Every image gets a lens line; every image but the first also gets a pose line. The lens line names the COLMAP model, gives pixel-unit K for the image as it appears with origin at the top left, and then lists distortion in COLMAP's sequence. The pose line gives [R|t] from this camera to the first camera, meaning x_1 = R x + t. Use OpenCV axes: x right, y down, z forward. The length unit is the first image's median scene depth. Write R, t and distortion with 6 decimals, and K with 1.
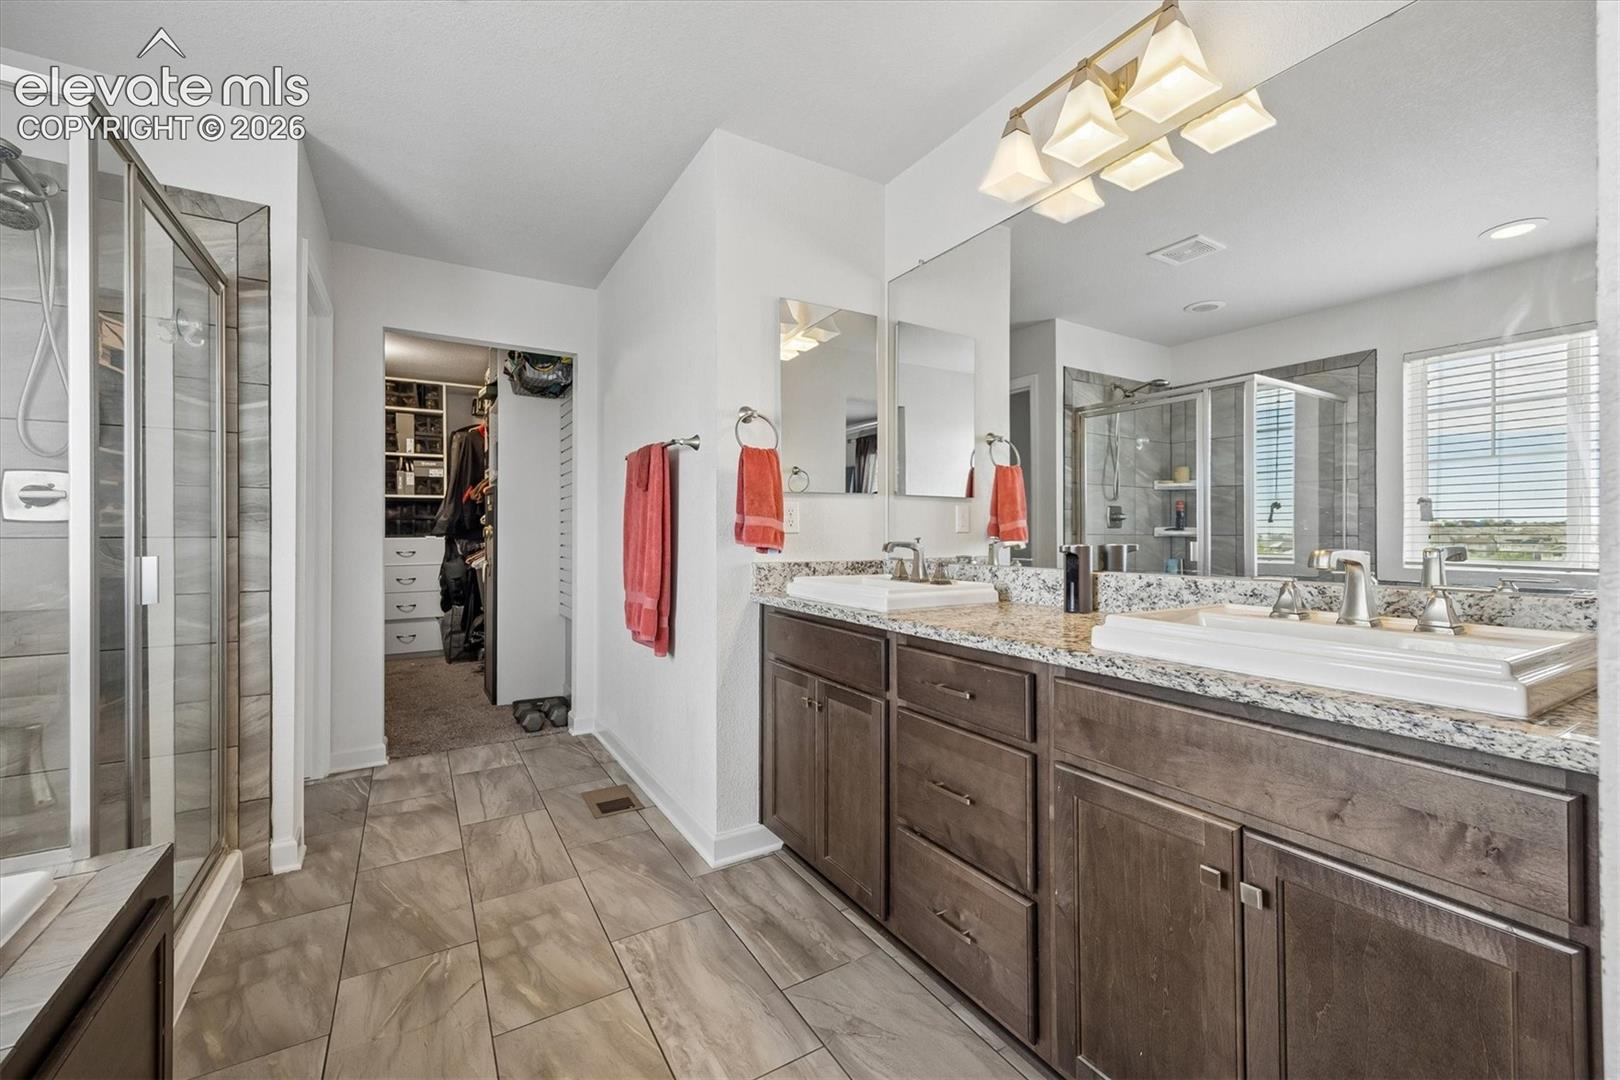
lens RADIAL K [[658.2, 0, 805.8], [0, 658.2, 534.4], [0, 0, 1]] dist [0.008791, -0.000432]
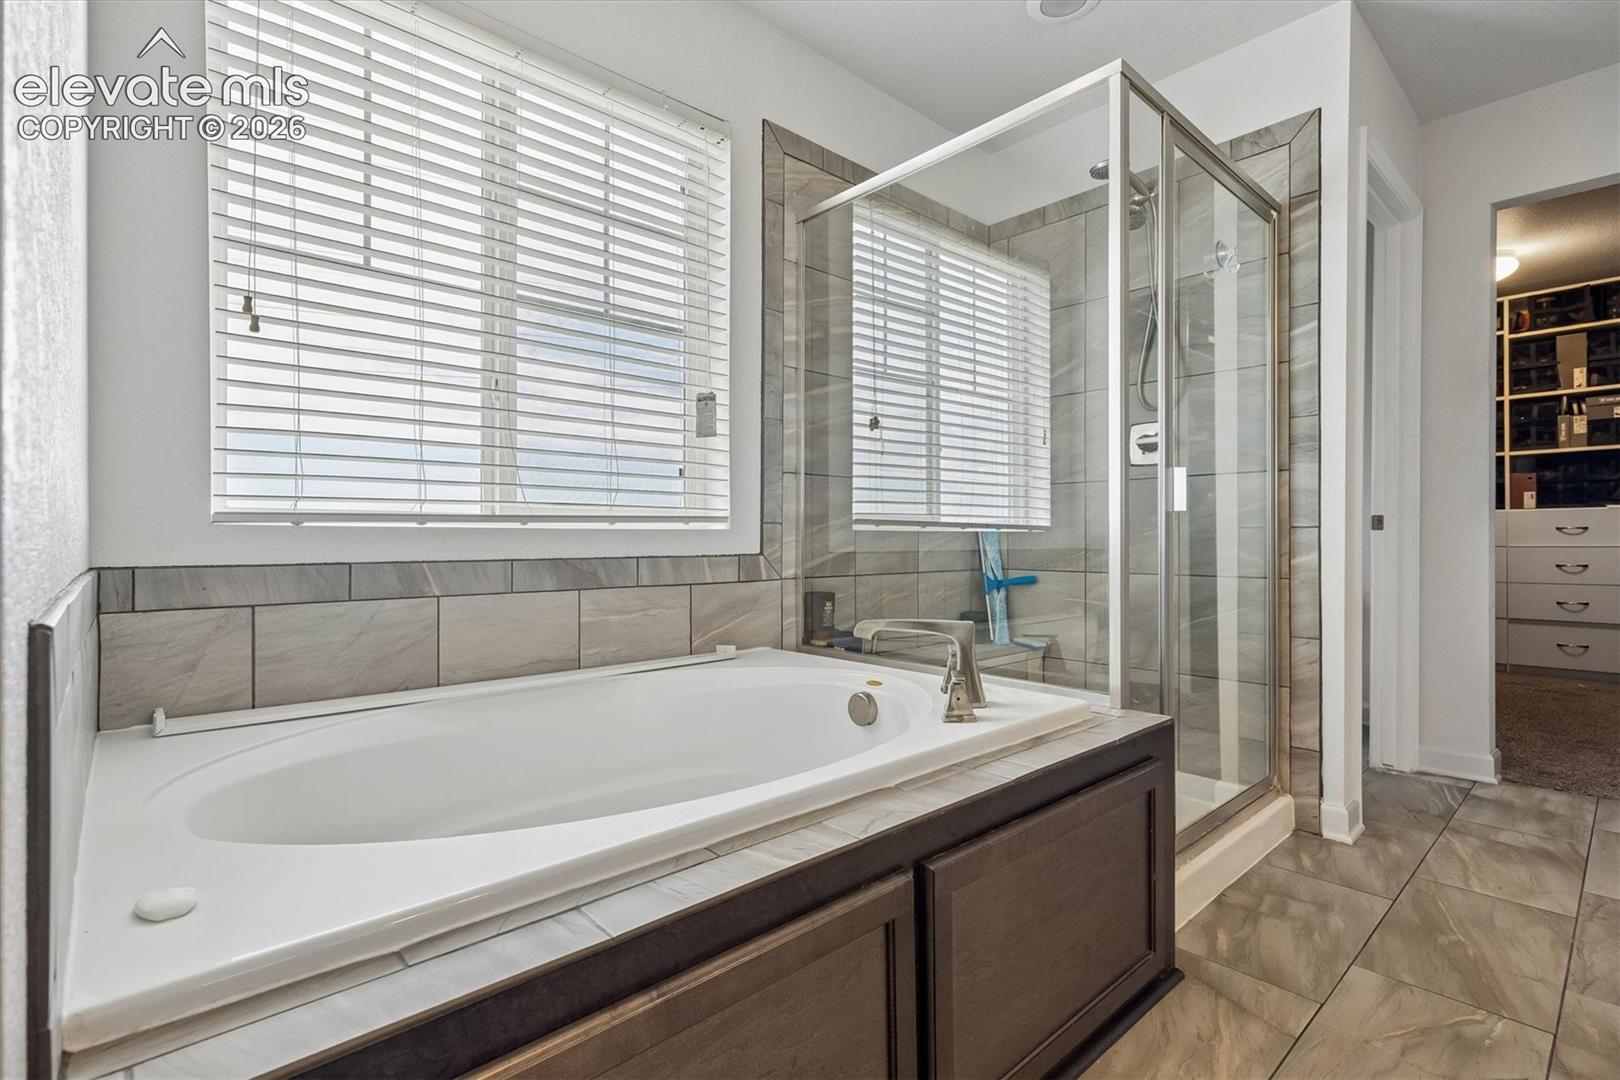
lens RADIAL K [[752.1, 0, 820.3], [0, 752.1, 537.6], [0, 0, 1]] dist [0.000378, 0.000123]
pose [[0.205121, 0.004362, -0.978727, 0.071197], [0.000946, 0.999989, 0.004655, 0.095172], [0.978736, -0.001881, 0.205114, 0.108924]]
